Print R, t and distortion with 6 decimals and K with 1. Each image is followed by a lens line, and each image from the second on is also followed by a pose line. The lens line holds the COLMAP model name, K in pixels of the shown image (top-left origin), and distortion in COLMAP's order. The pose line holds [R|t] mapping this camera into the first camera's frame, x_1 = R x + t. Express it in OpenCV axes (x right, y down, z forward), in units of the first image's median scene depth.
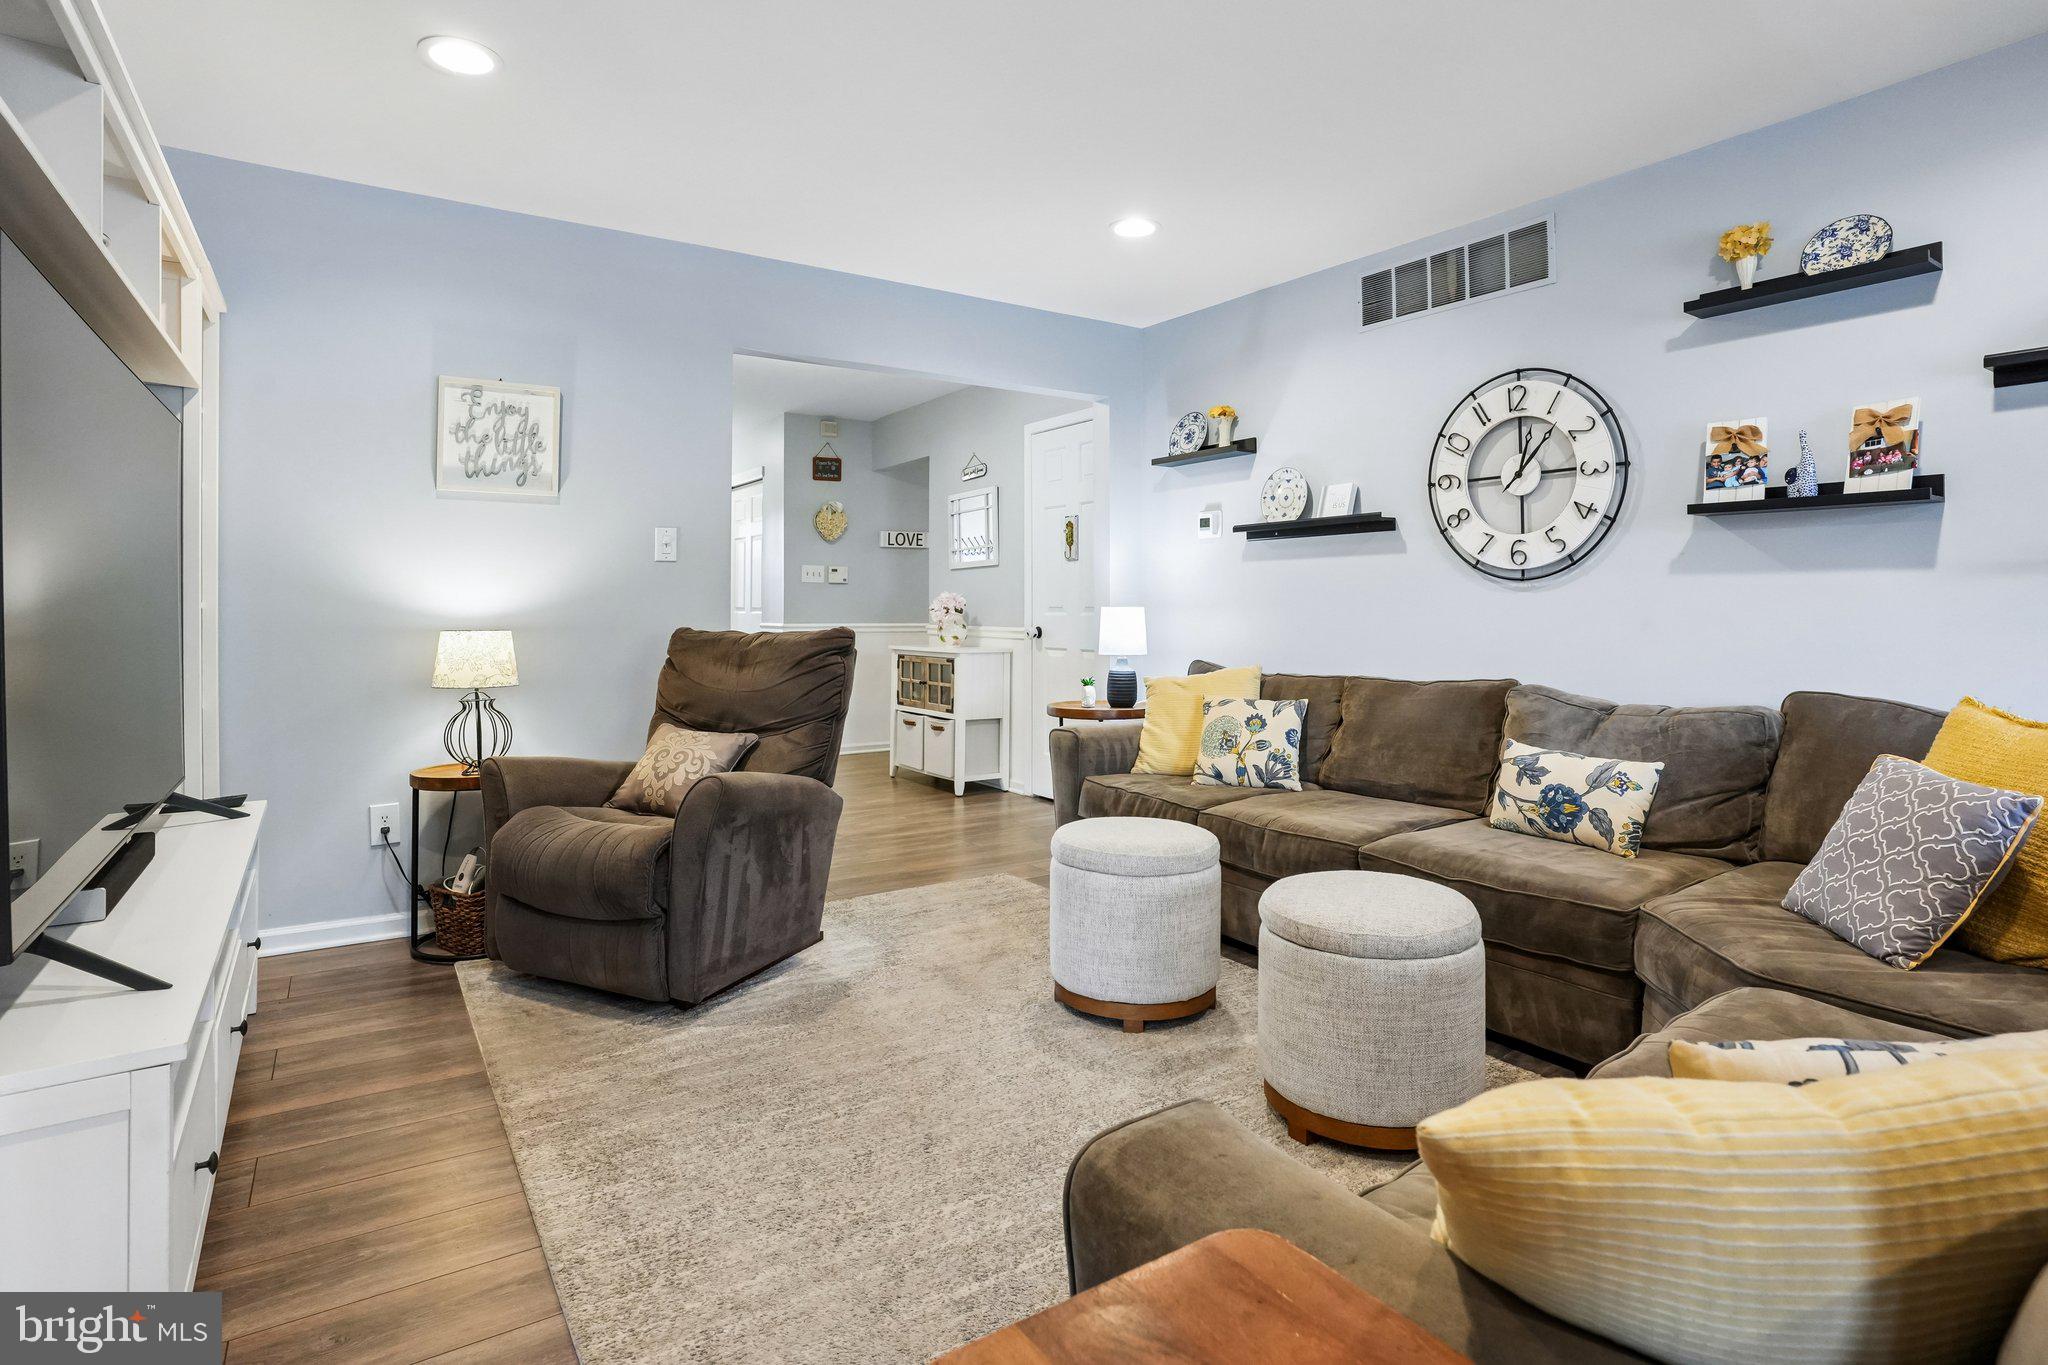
lens RADIAL K [[1007.1, 0, 1062.0], [0, 1007.1, 585.6], [0, 0, 1]] dist [-0.003185, 0.000926]
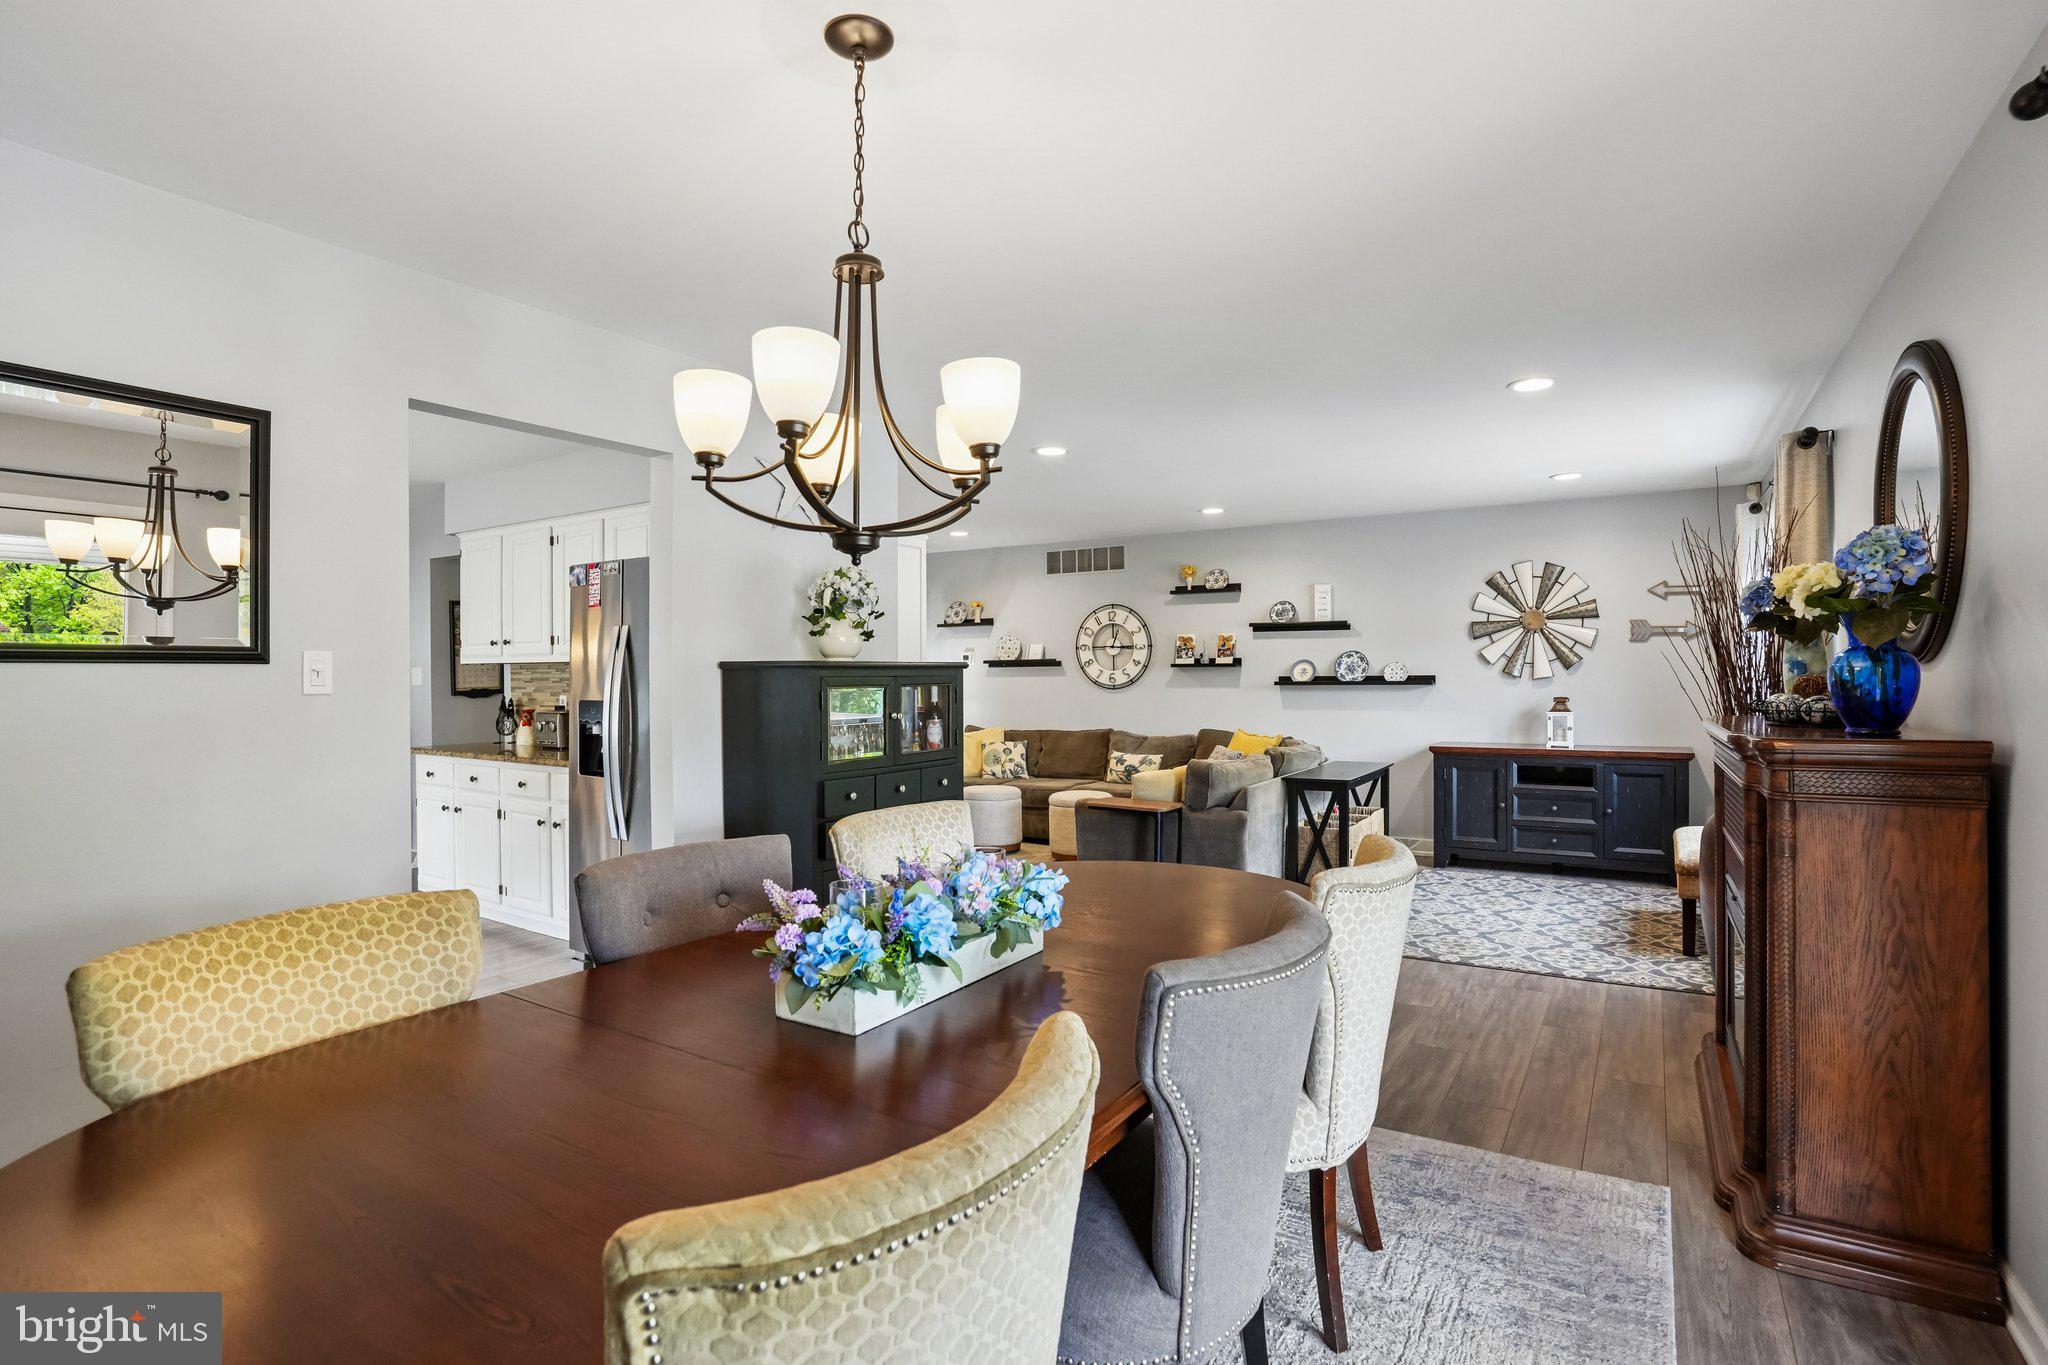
lens RADIAL K [[1007.1, 0, 1023.4], [0, 1007.1, 682.9], [0, 0, 1]] dist [-0.003185, 0.000926]
pose [[0.919095, -0.000953, 0.394035, -0.725336], [-0.004699, 0.999899, 0.013380, -0.053225], [-0.394008, -0.014149, 0.918998, -1.194608]]
